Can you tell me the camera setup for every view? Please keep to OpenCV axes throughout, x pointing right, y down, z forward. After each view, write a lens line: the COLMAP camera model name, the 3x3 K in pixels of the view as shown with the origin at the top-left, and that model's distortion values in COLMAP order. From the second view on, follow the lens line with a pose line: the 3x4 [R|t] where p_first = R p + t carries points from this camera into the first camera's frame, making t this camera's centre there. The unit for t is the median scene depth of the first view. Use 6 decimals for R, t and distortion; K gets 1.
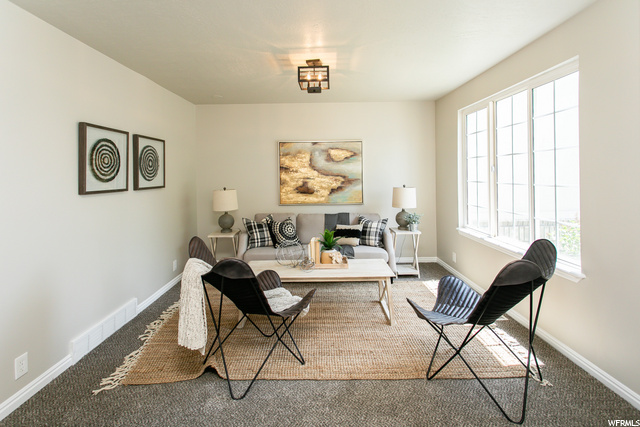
lens RADIAL K [[312.6, 0, 320.5], [0, 312.6, 179.4], [0, 0, 1]] dist [0.000469, 0.000056]
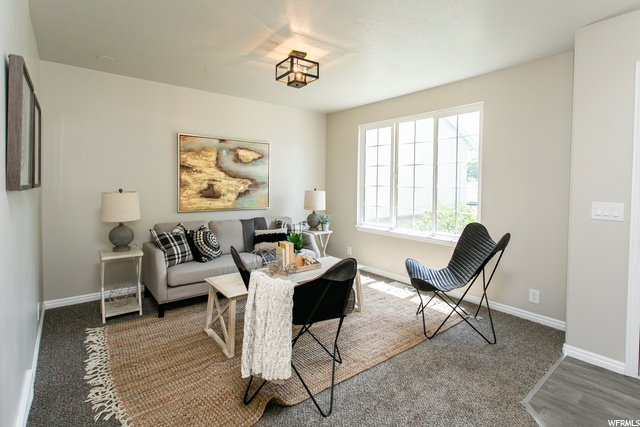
lens RADIAL K [[315.6, 0, 320.1], [0, 315.6, 194.0], [0, 0, 1]] dist [0.000995, 0.000074]
pose [[0.785027, 0.001256, 0.619461, -0.367508], [-0.009046, 0.999915, 0.009437, 0.024832], [-0.619396, -0.013012, 0.784971, 0.134381]]
